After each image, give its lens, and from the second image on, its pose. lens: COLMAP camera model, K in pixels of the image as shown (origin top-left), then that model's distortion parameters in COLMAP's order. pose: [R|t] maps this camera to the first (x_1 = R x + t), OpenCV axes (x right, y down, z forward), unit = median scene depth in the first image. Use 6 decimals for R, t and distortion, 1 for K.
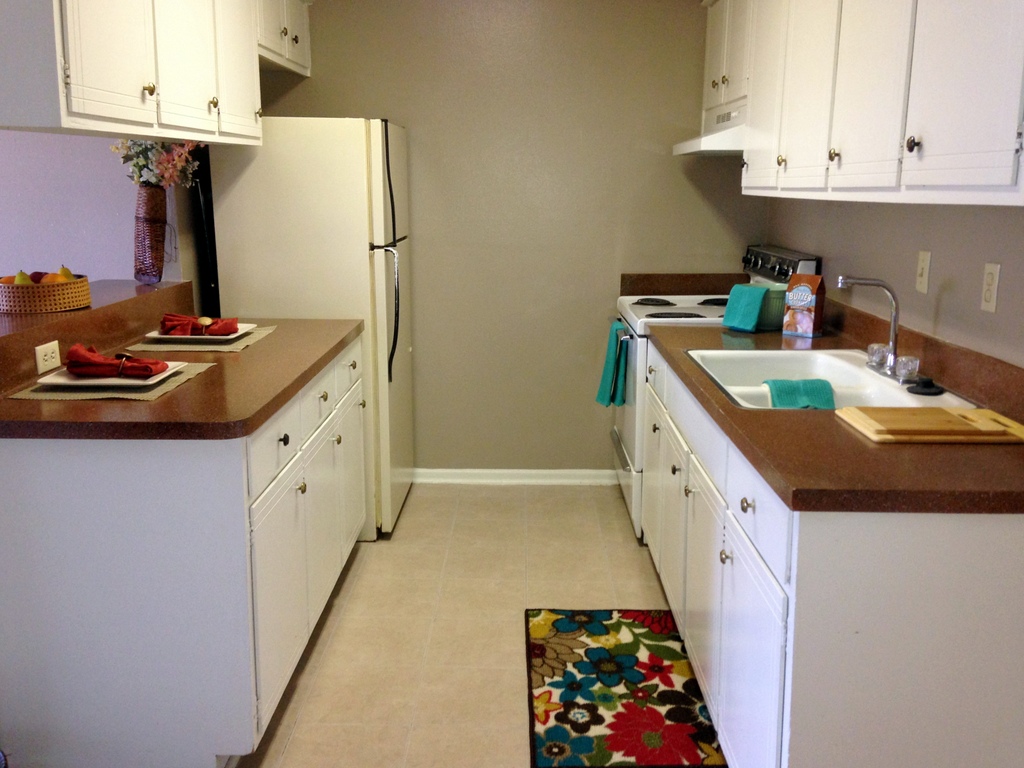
lens RADIAL K [[944.7, 0, 512.0], [0, 944.7, 384.0], [0, 0, 1]] dist [0.230199, -0.320706]
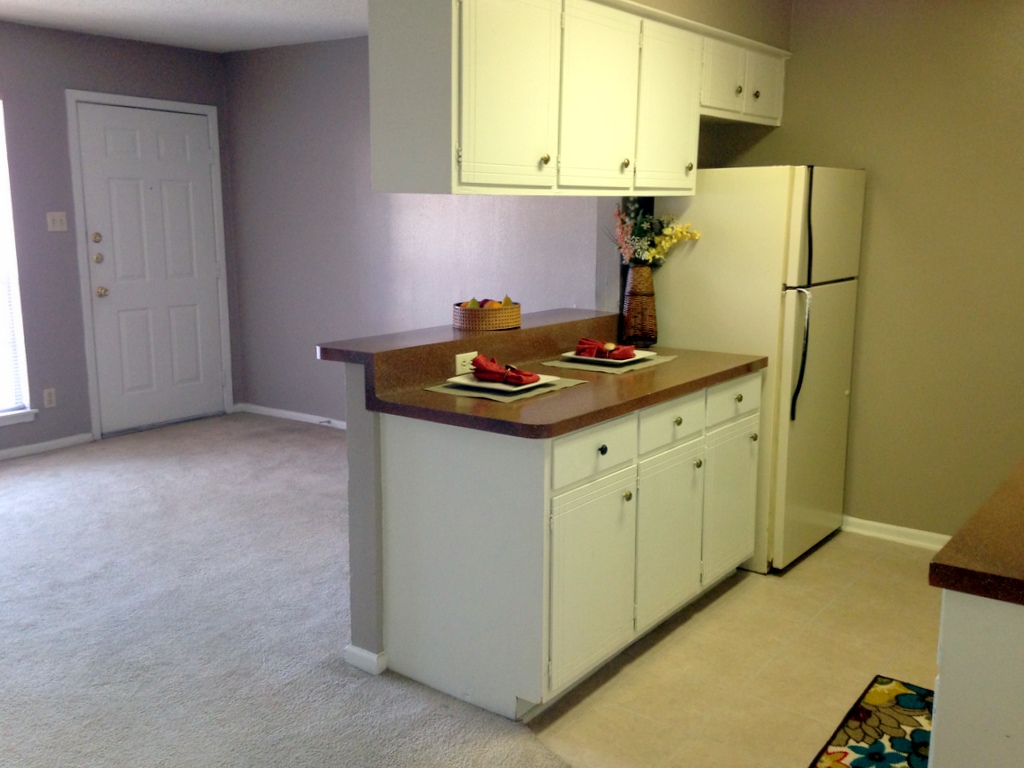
lens RADIAL K [[944.7, 0, 512.0], [0, 944.7, 384.0], [0, 0, 1]] dist [0.230199, -0.320706]
pose [[0.824032, 0.103125, -0.557078, 0.236129], [-0.121946, 0.992531, 0.003353, -0.009359], [0.553263, 0.065170, 0.830453, -0.022985]]
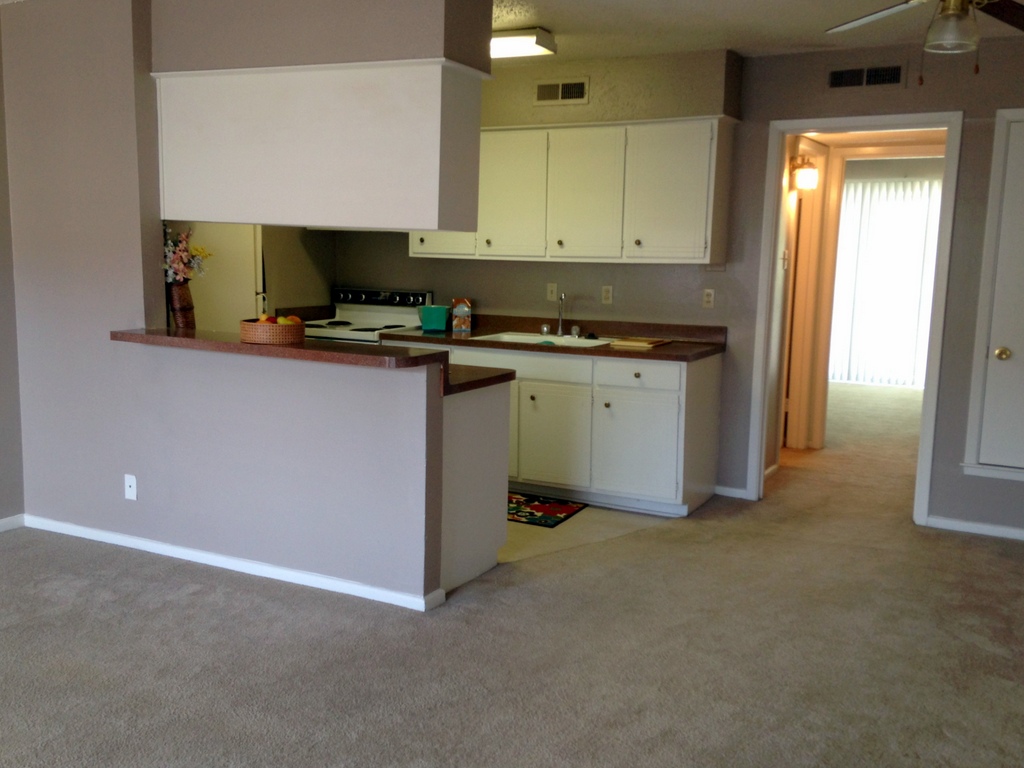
lens RADIAL K [[944.7, 0, 512.0], [0, 944.7, 384.0], [0, 0, 1]] dist [0.230199, -0.320706]
pose [[0.473912, -0.123169, 0.871915, -1.425302], [0.166796, 0.984800, 0.048457, -0.022541], [-0.864631, 0.122468, 0.487253, 0.015293]]
